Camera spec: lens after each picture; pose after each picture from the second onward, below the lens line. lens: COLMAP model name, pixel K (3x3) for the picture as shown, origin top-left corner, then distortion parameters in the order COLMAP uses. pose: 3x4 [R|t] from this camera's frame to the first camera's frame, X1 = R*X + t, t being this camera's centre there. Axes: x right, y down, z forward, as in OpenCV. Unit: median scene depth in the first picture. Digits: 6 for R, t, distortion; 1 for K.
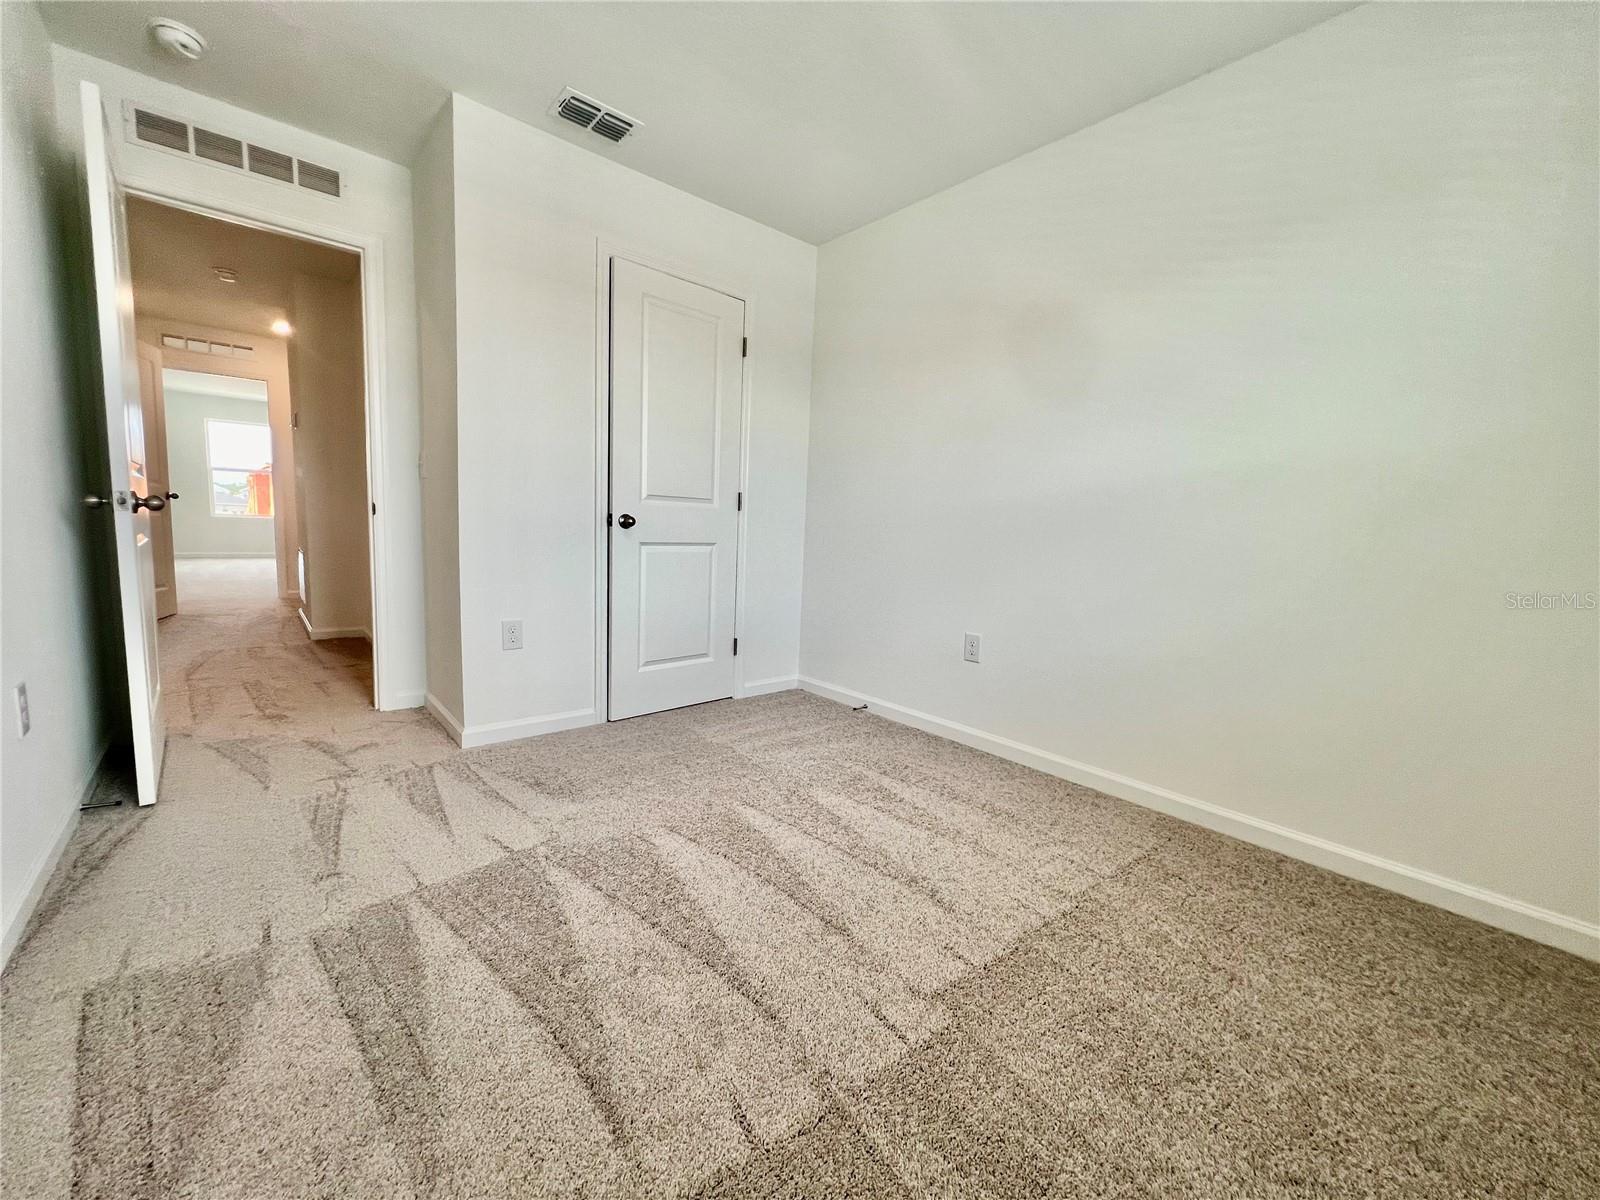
lens RADIAL K [[639.8, 0, 796.7], [0, 639.8, 600.1], [0, 0, 1]] dist [0.000215, 0.002281]
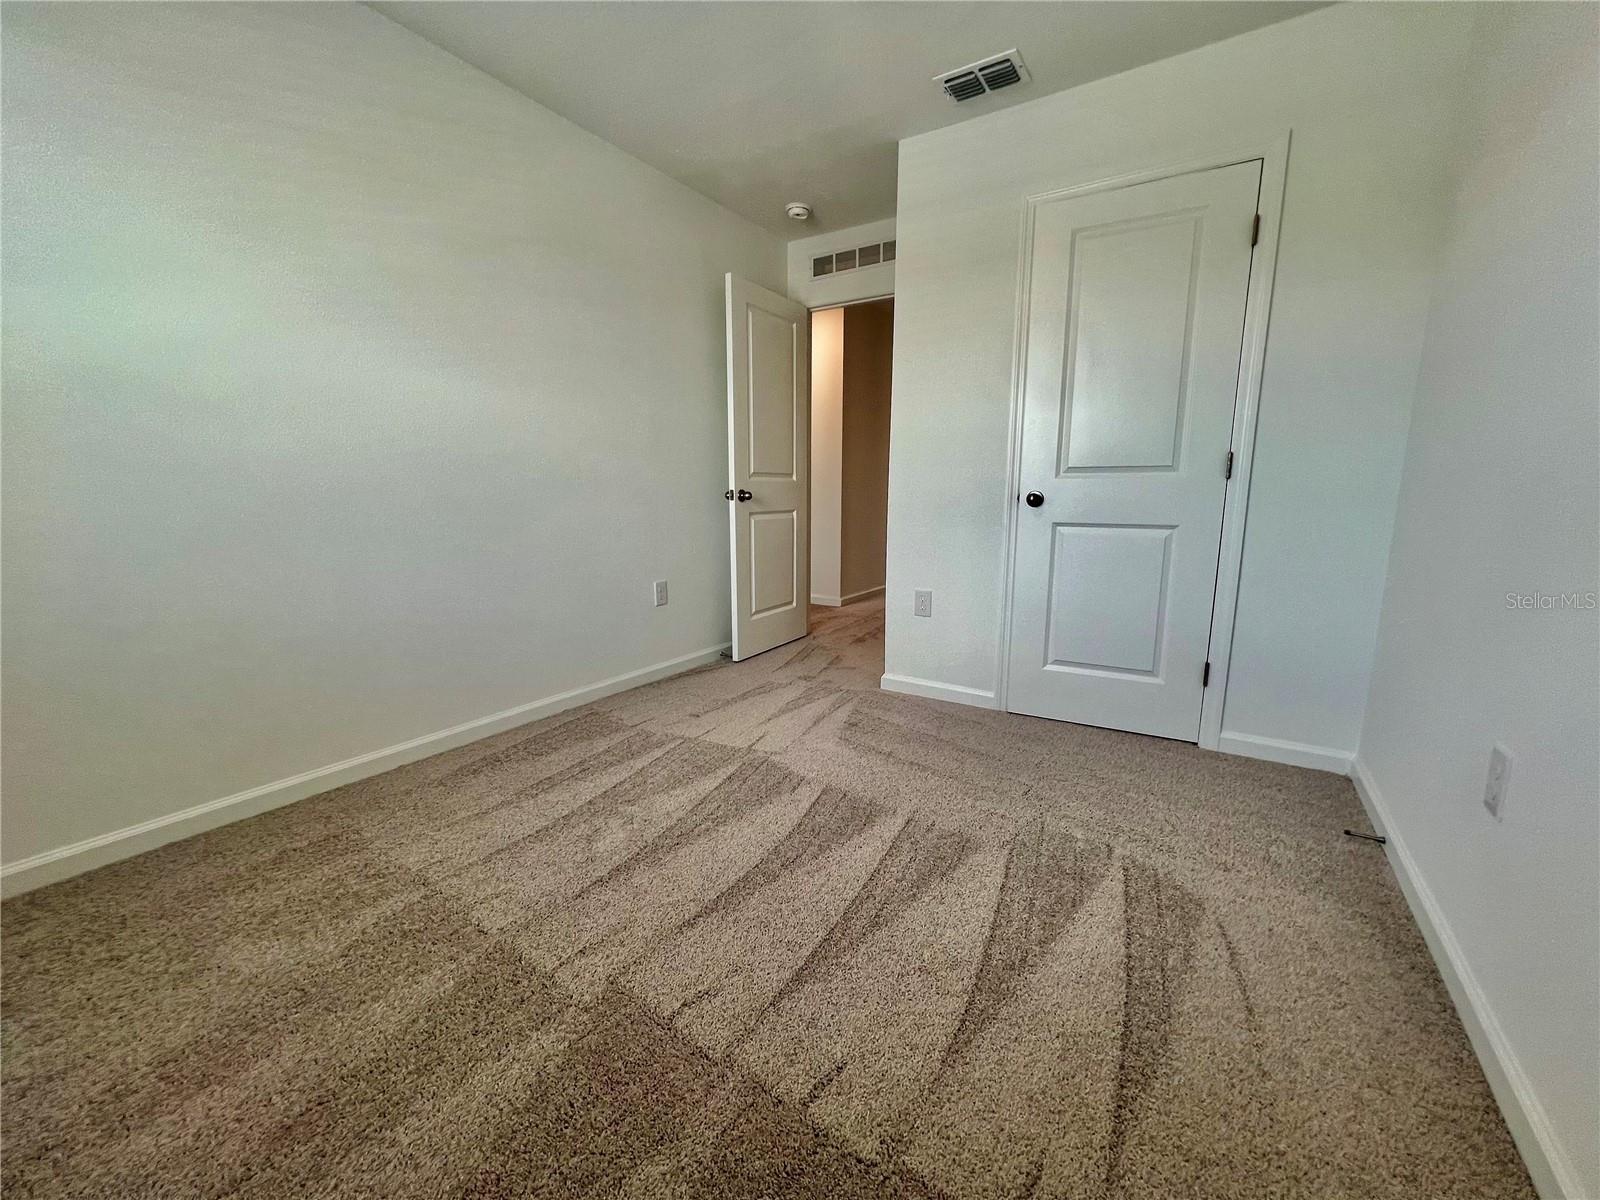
lens RADIAL K [[639.8, 0, 804.7], [0, 639.8, 597.8], [0, 0, 1]] dist [0.000215, 0.002281]
pose [[0.291903, 0.118591, -0.949067, 0.610425], [-0.108443, 0.989988, 0.090351, -0.036718], [0.950280, 0.076546, 0.301841, 0.509594]]
